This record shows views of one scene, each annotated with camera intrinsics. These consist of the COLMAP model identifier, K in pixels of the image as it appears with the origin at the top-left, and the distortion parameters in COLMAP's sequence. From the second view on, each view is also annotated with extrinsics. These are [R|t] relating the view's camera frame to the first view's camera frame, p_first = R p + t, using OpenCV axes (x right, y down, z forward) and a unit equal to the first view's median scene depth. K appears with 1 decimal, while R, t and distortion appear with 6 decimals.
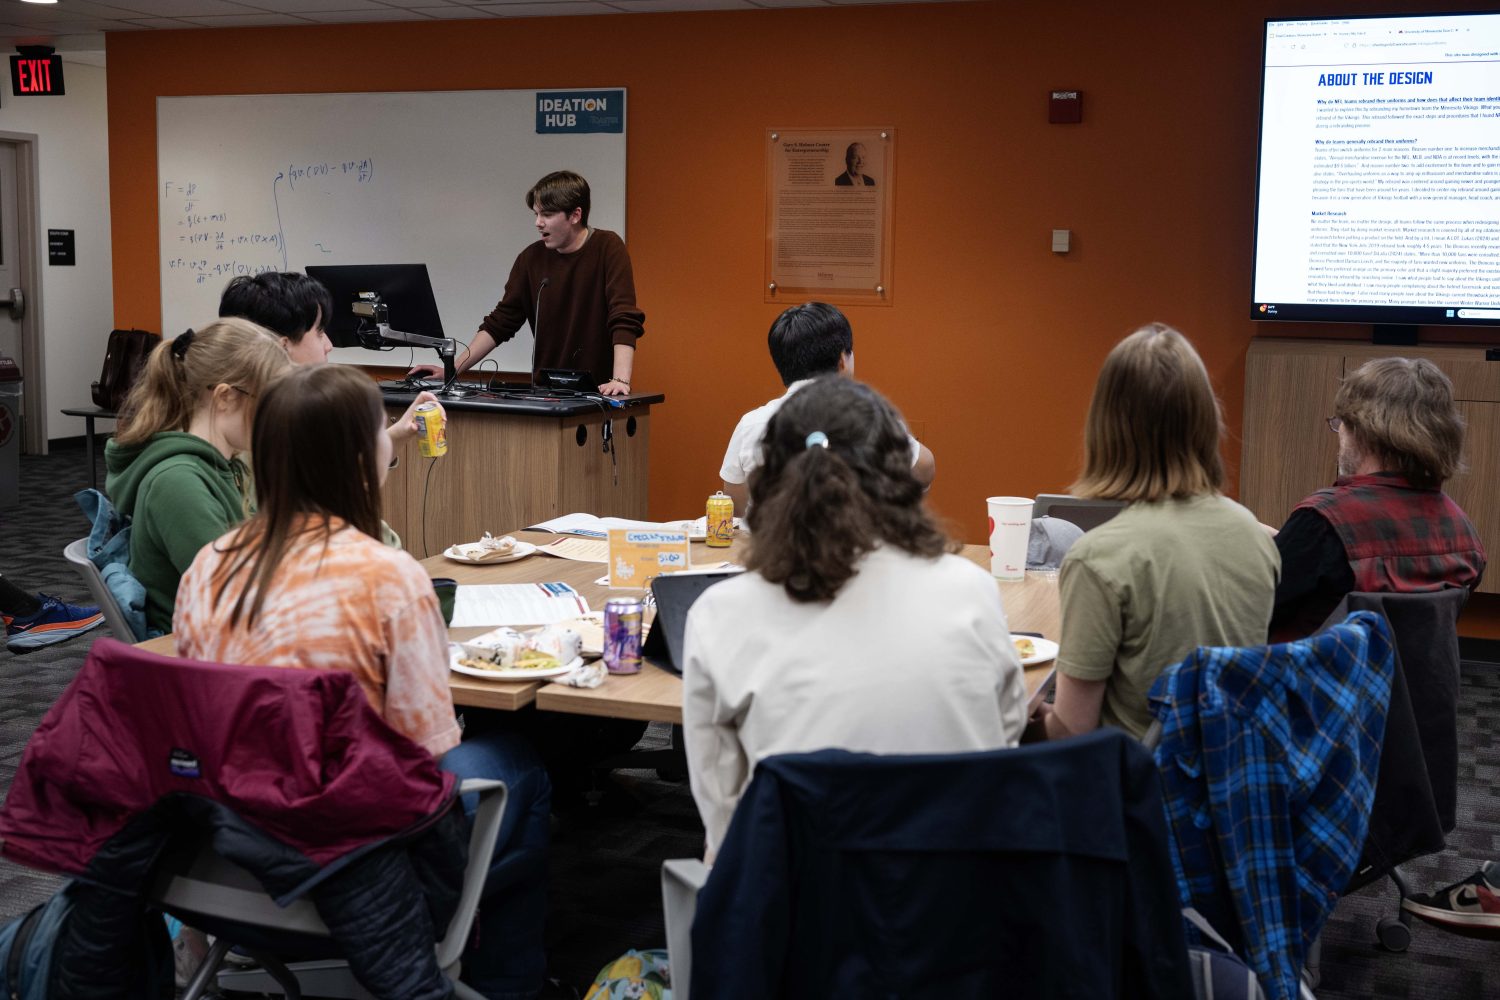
lens RADIAL K [[1831.4, 0, 758.8], [0, 1831.4, 509.2], [0, 0, 1]] dist [-0.015400, 0.026391]
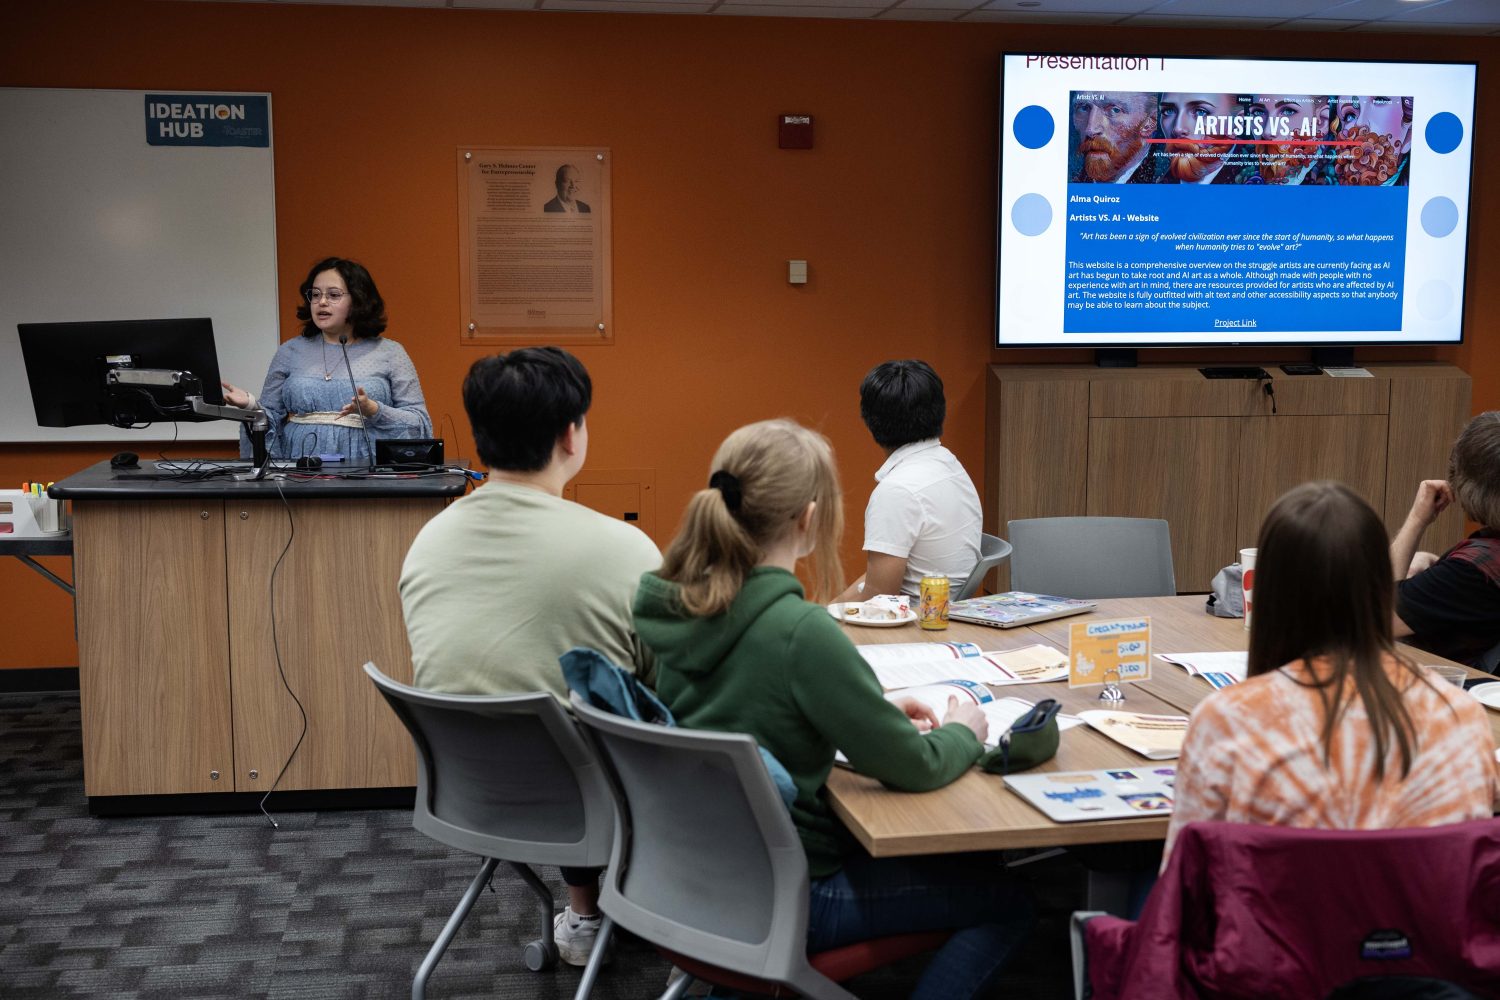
lens RADIAL K [[1948.3, 0, 827.4], [0, 1948.3, 547.0], [0, 0, 1]] dist [-0.004603, -0.002055]
pose [[0.847299, -0.089532, 0.523516, -0.354692], [0.082338, 0.995915, 0.037059, -0.037809], [-0.524695, 0.011706, 0.851210, 0.118984]]
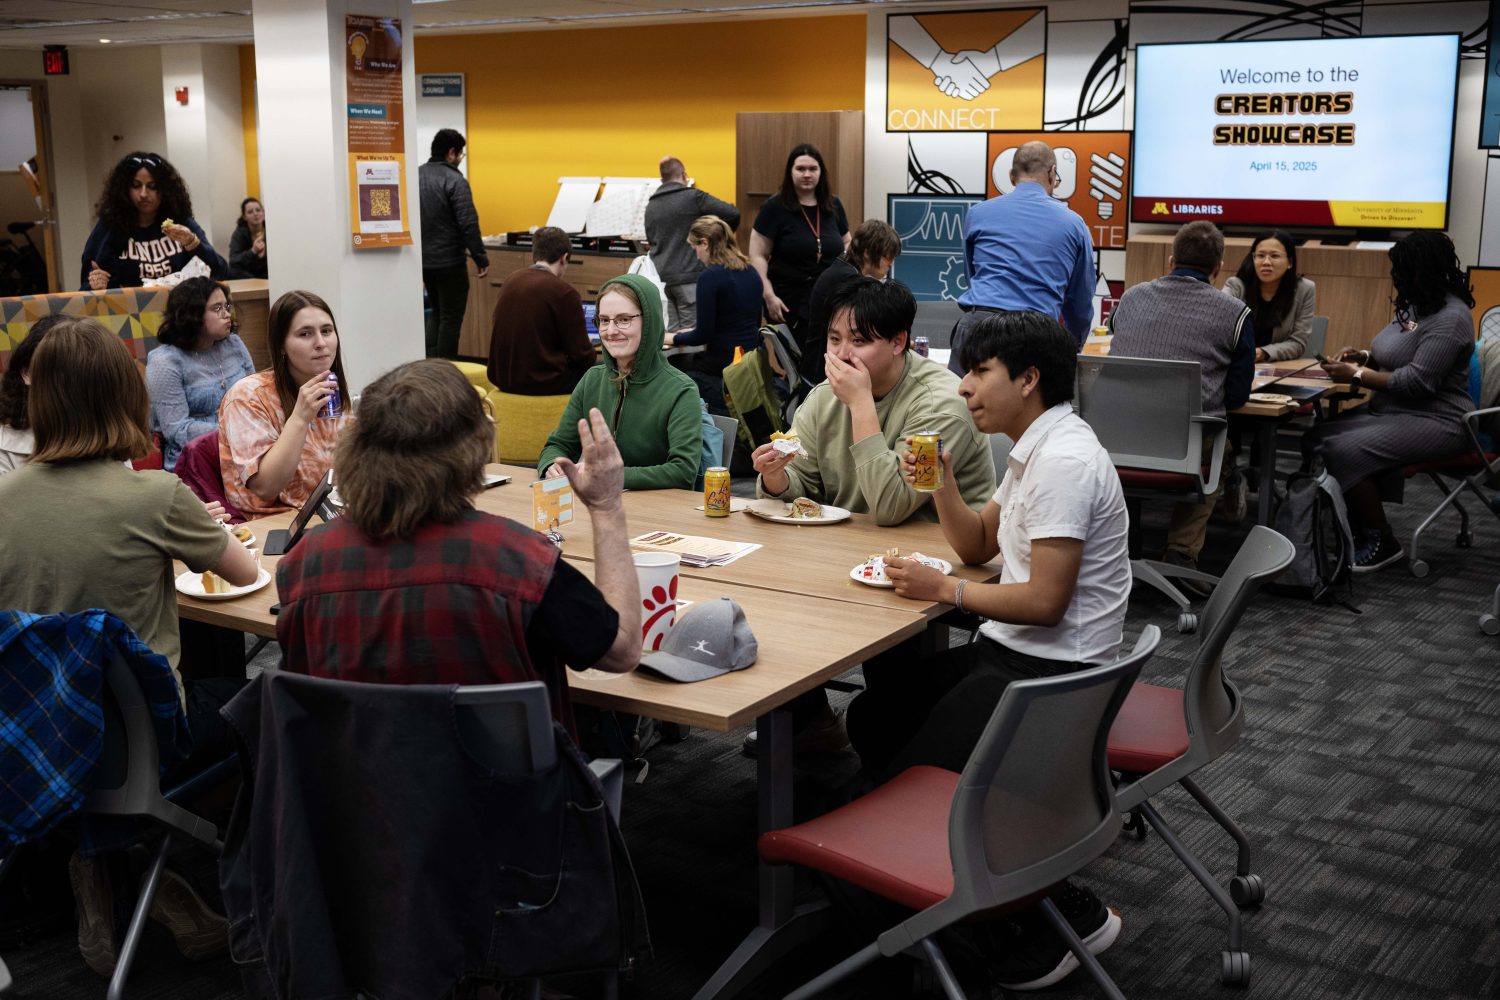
lens RADIAL K [[1718.7, 0, 748.5], [0, 1718.7, 494.4], [0, 0, 1]] dist [-0.004743, 0.018706]
pose [[-0.247985, 0.177964, -0.952277, 0.482429], [-0.134293, 0.967176, 0.215720, -0.118500], [0.959411, 0.181379, -0.215946, 0.692879]]
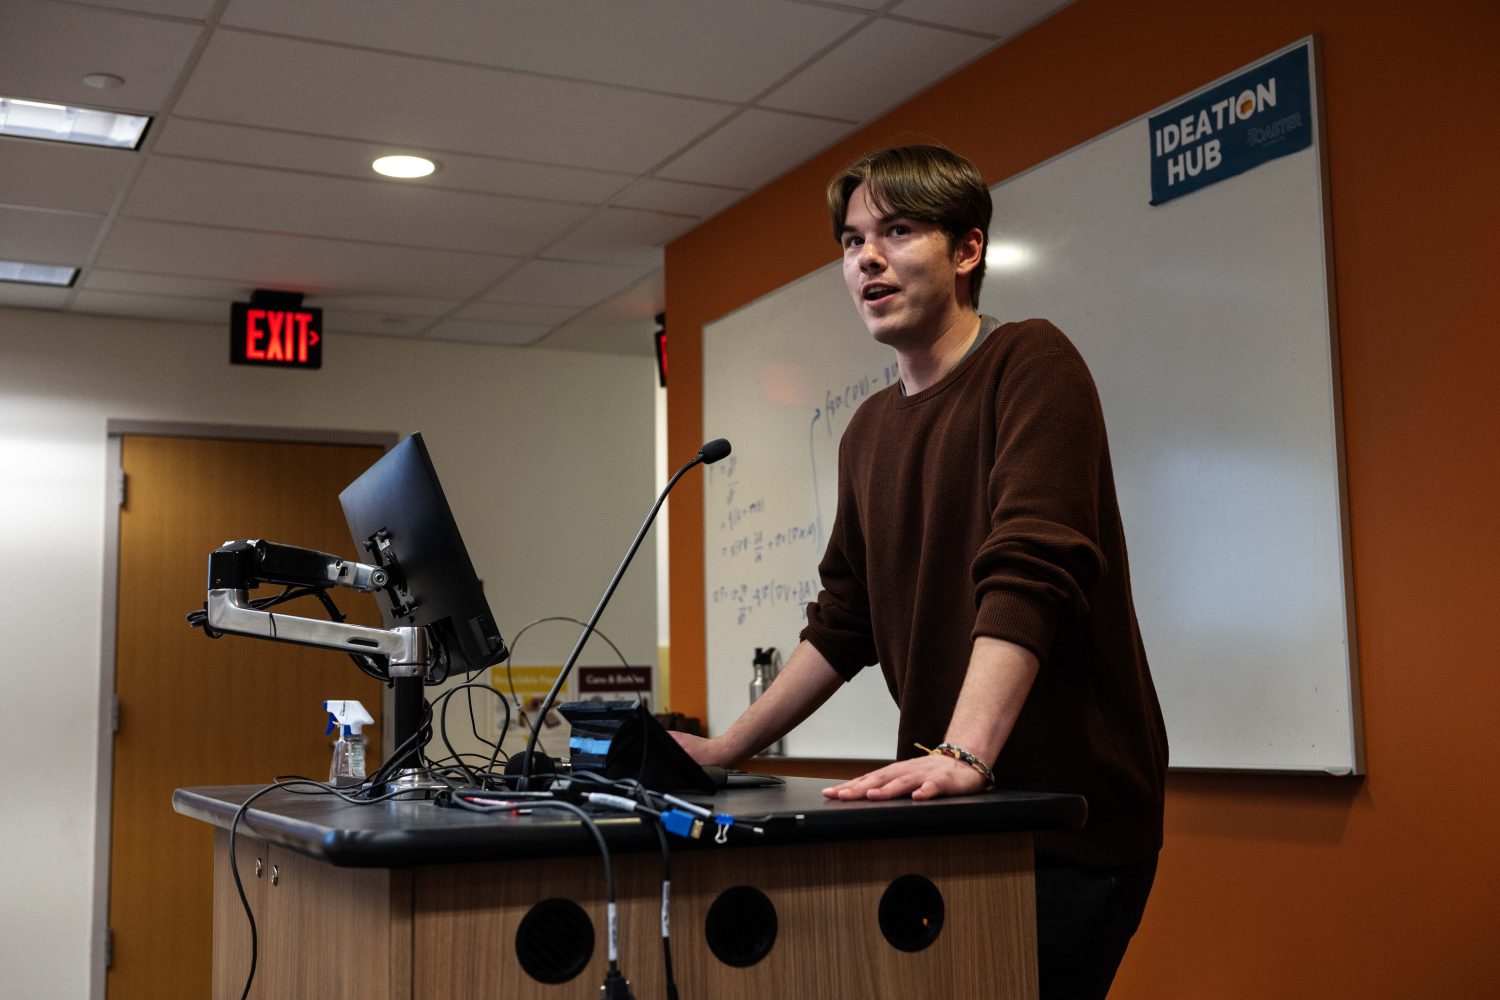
lens RADIAL K [[1818.4, 0, 761.8], [0, 1818.4, 477.8], [0, 0, 1]] dist [-0.007267, 0.003409]
pose [[0.744637, -0.119638, -0.656660, 0.089546], [-0.057486, 0.968655, -0.241669, -0.036531], [0.664990, 0.217704, 0.714418, 0.687189]]
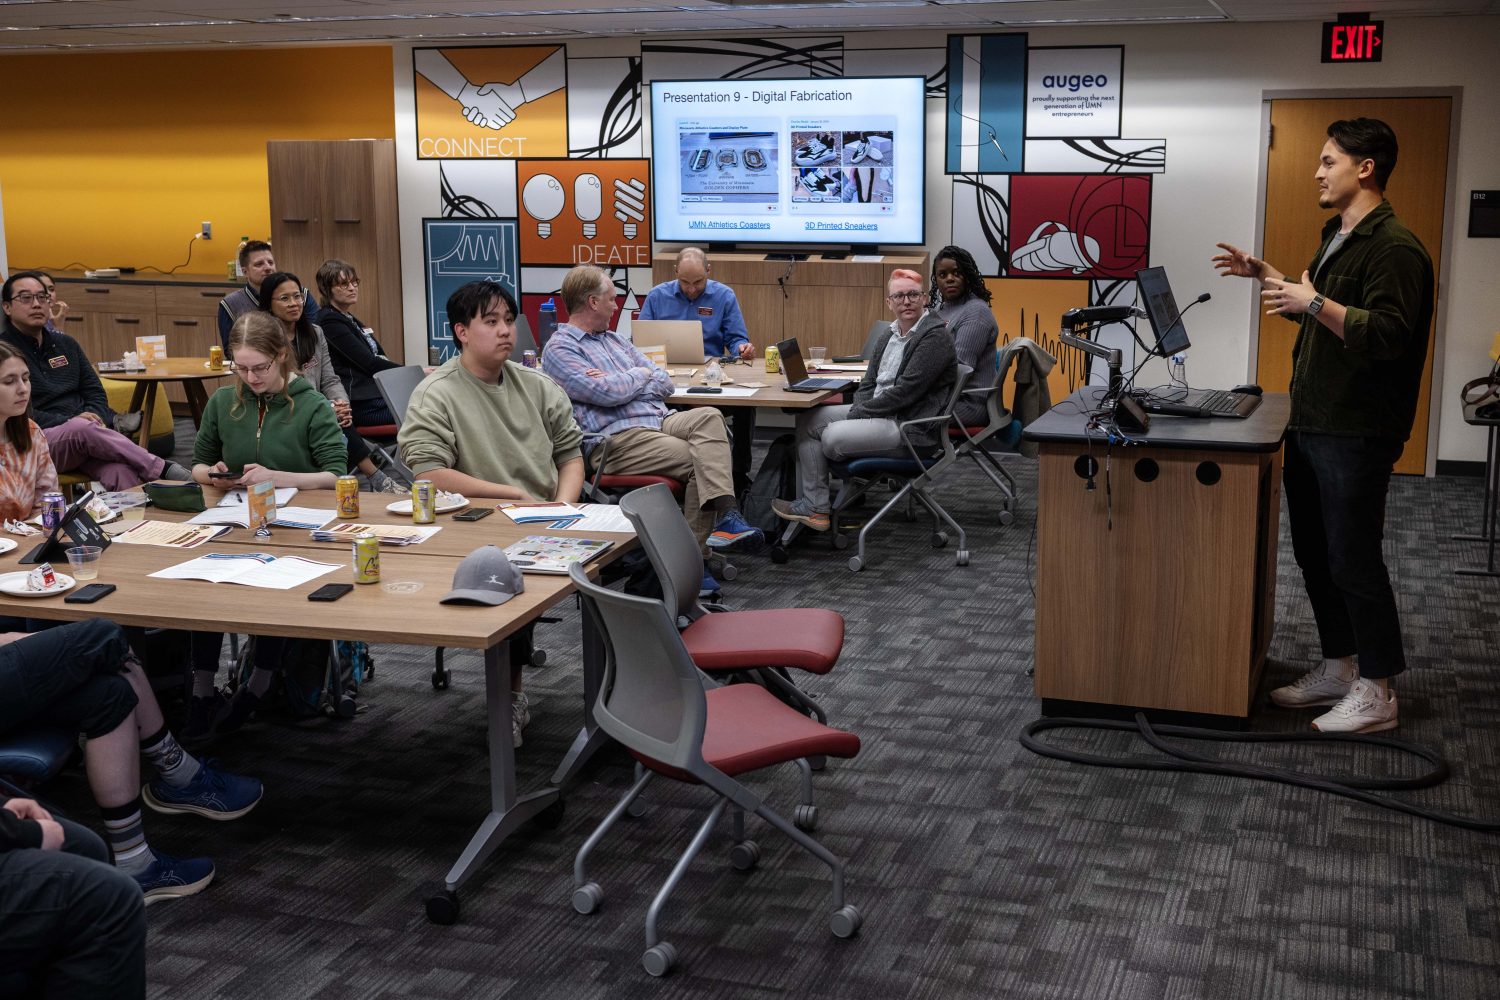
lens RADIAL K [[1810.7, 0, 750.0], [0, 1810.7, 500.0], [0, 0, 1]] dist [-0.012355, 0.024781]
pose [[0.047979, 0.175415, -0.983325, 0.658944], [-0.129019, 0.977300, 0.168045, -0.129485], [0.990481, 0.118805, 0.069522, 0.650669]]
